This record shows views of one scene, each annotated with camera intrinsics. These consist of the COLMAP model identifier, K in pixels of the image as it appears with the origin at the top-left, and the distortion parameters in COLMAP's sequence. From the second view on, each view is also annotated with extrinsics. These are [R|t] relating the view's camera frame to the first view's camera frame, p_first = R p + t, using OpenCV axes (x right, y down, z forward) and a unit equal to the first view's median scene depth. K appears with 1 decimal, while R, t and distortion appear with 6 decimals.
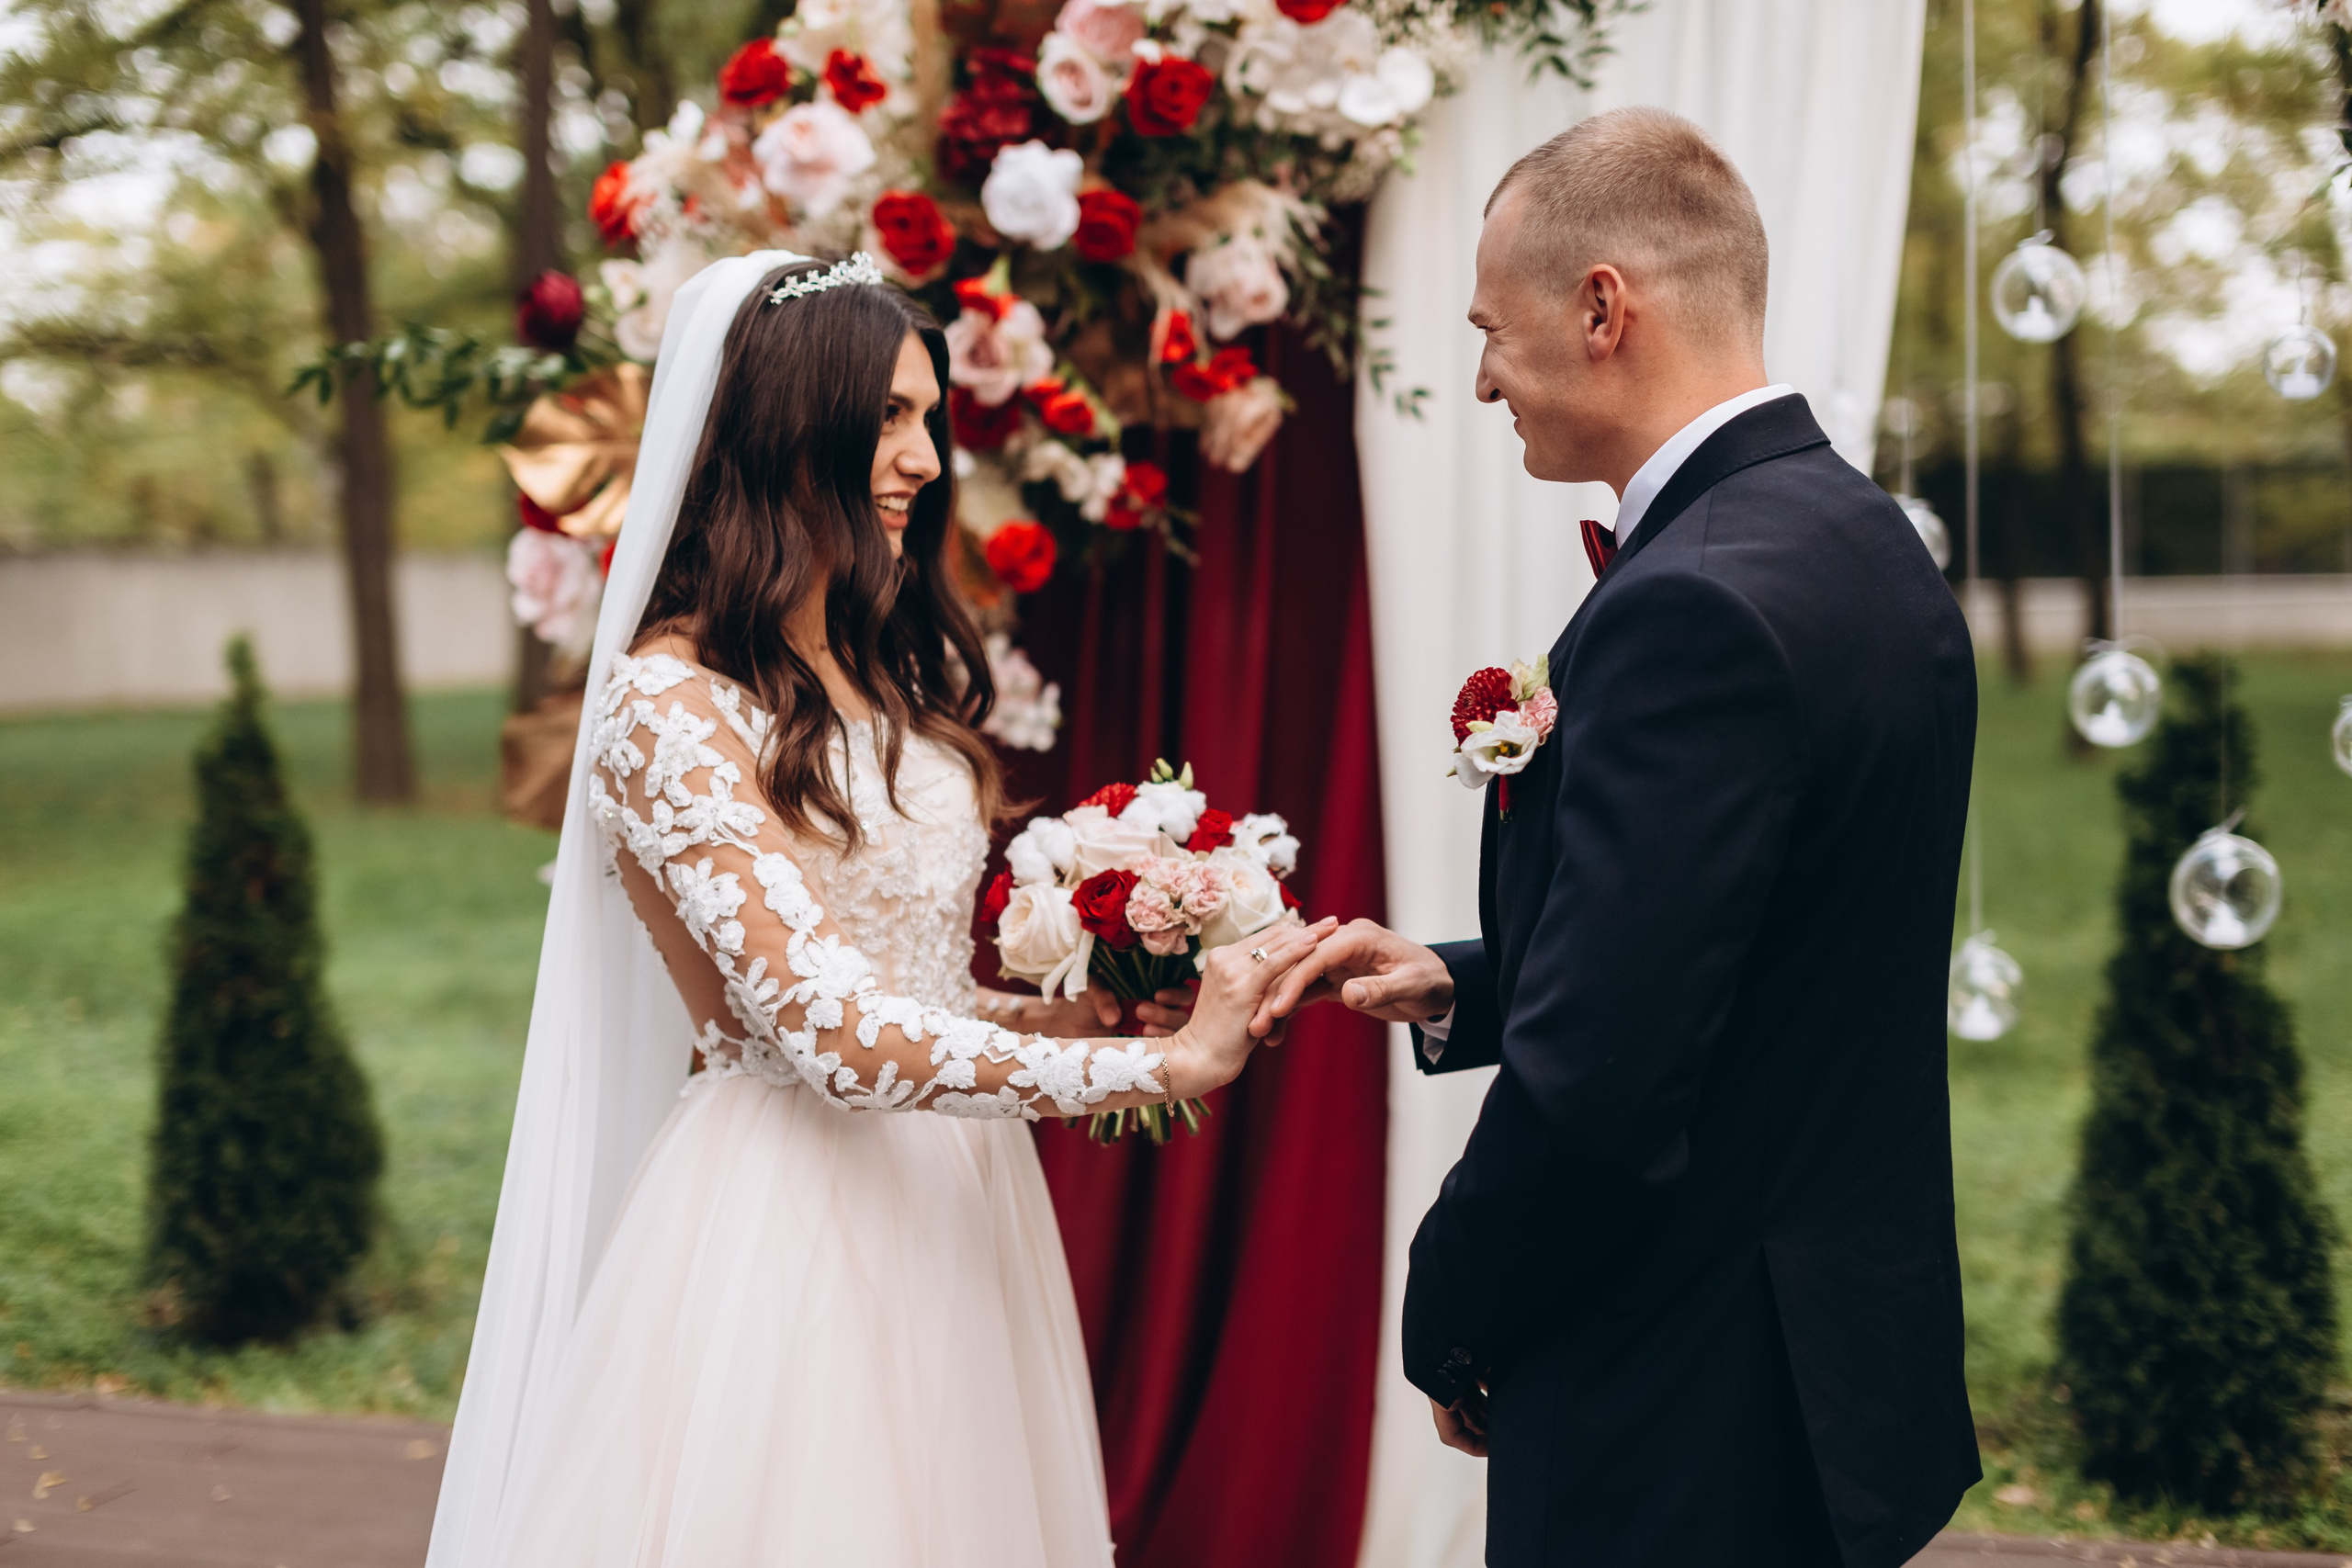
lens RADIAL K [[3028.1, 0, 1176.0], [0, 3028.1, 784.0], [0, 0, 1]] dist [0.090523, -0.567749]
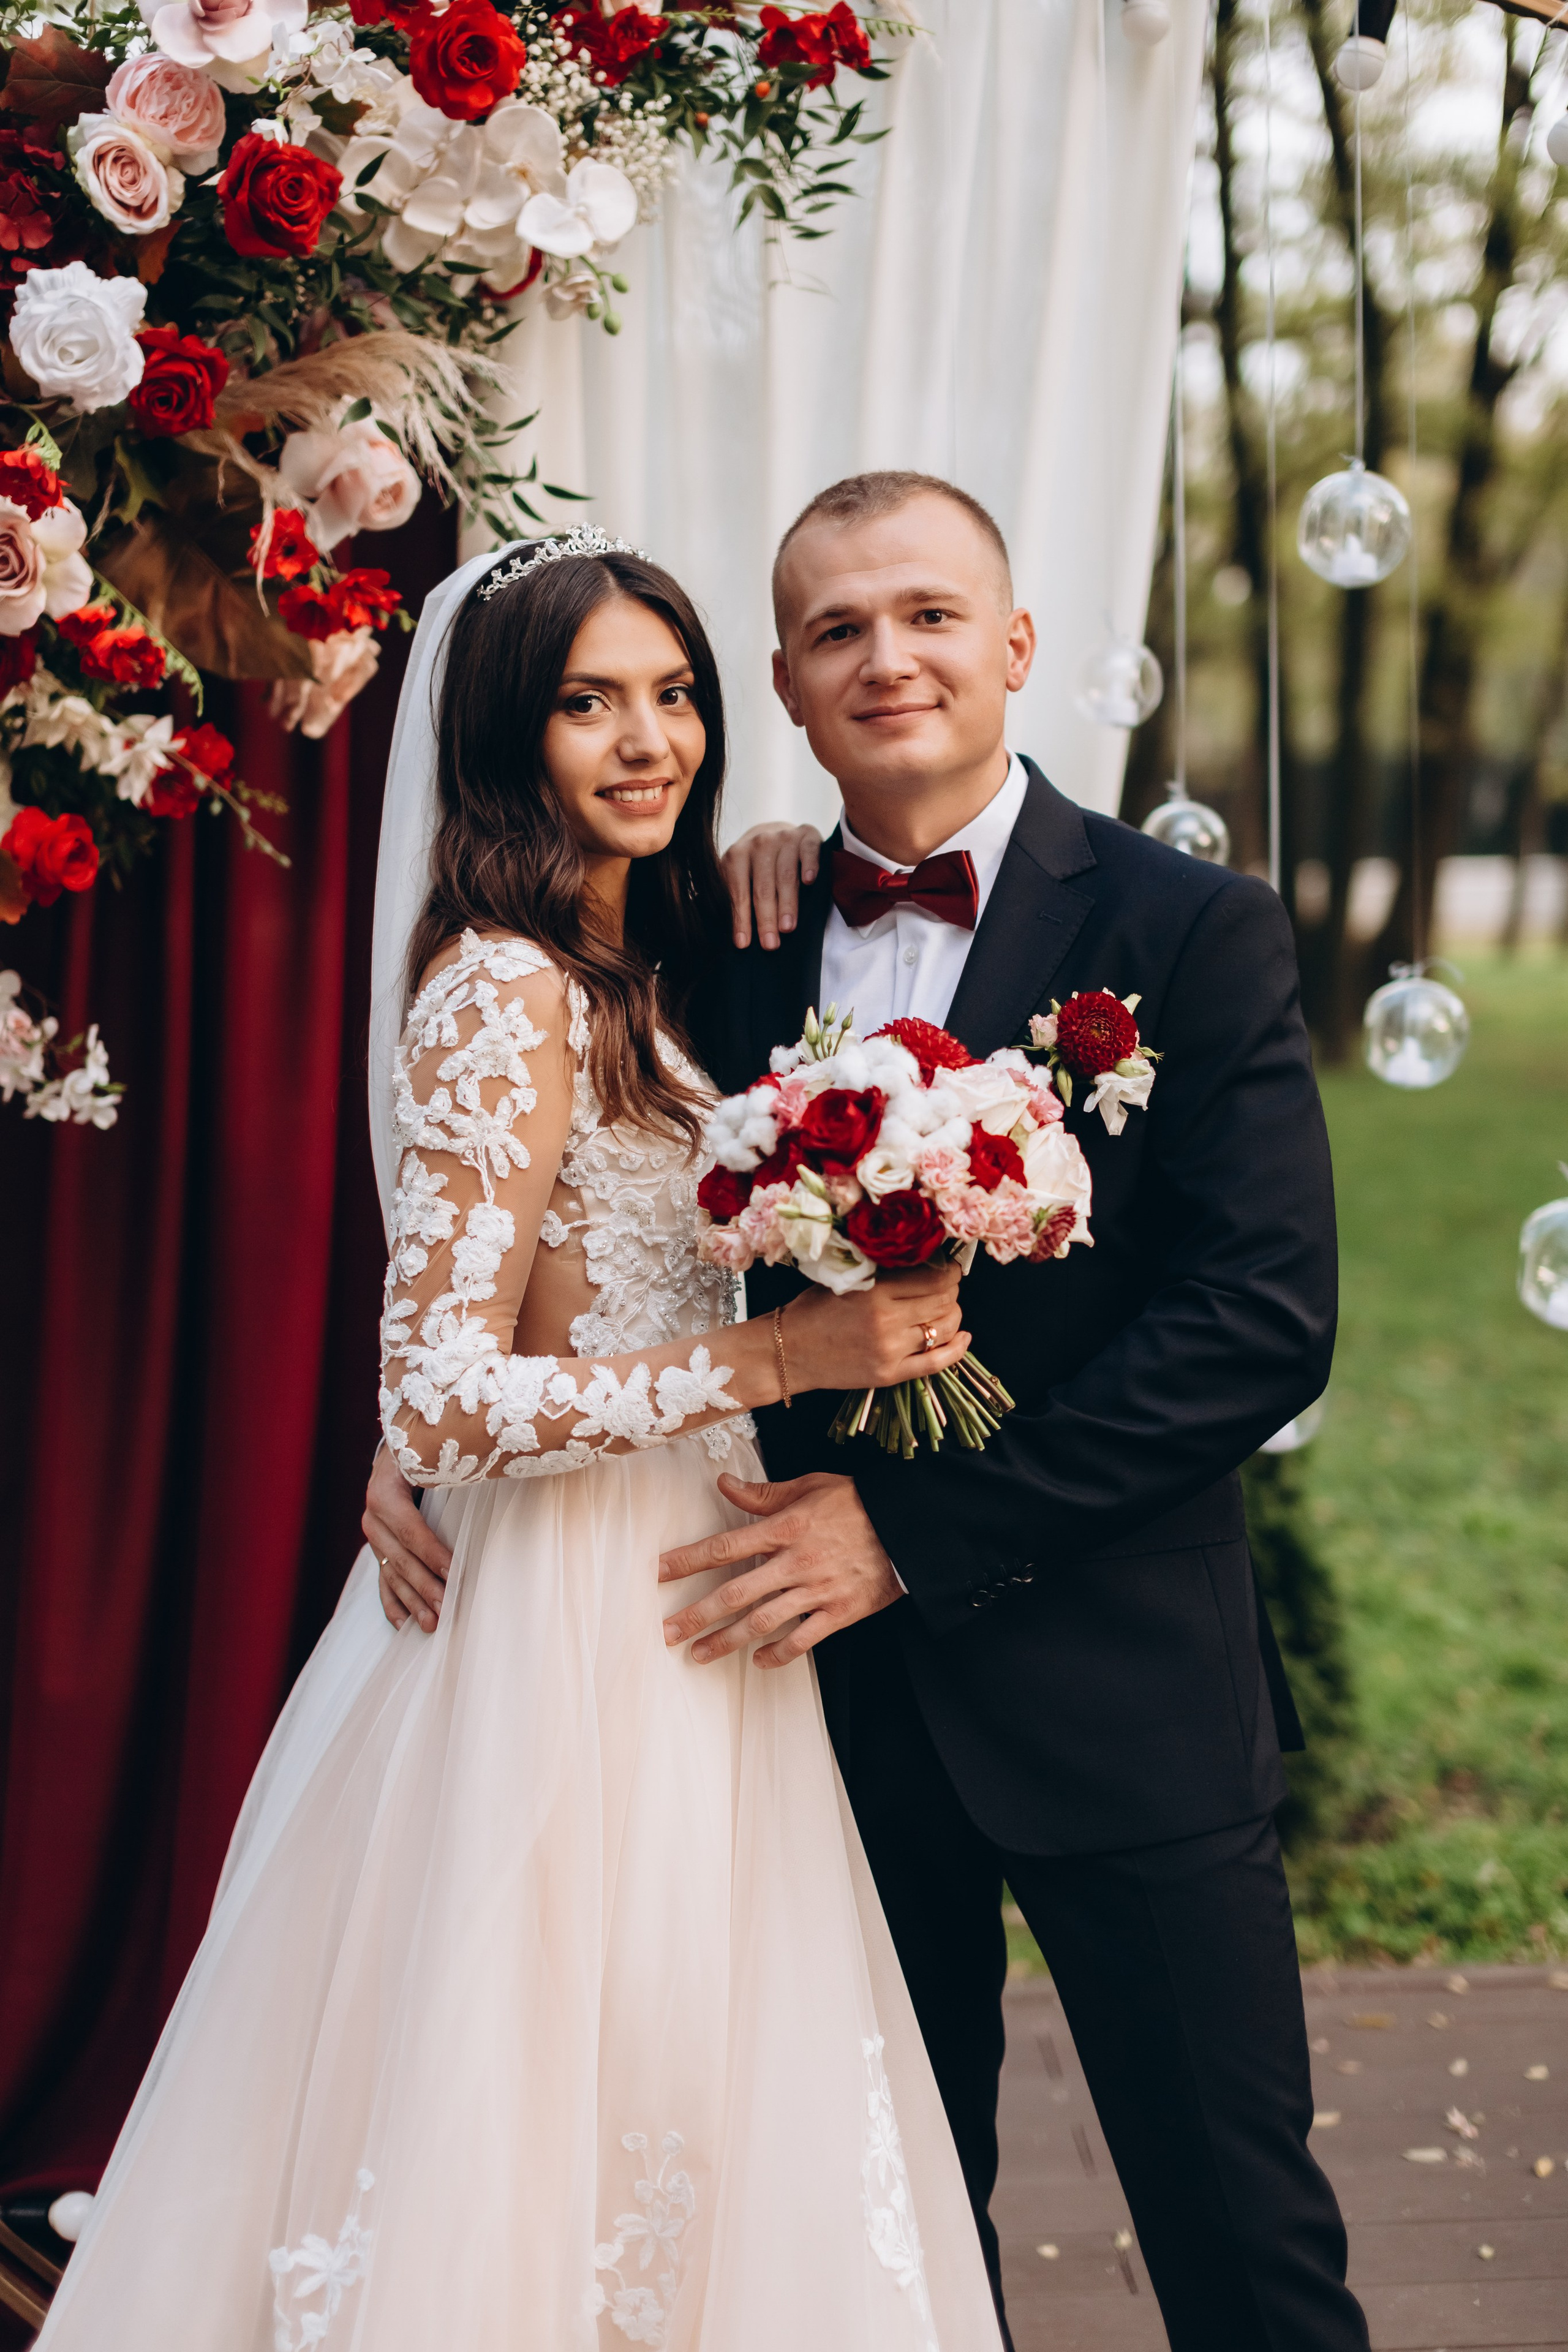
lens RADIAL K [[3038.8, 0, 784.0], [0, 3038.8, 1176.0], [0, 0, 1]] dist [0.075575, -0.524724]
pose [[0.939716, -0.031763, 0.340477, -0.134921], [0.022194, 0.999243, 0.031966, -0.019819], [-0.341234, -0.022483, 0.939709, 0.281457]]
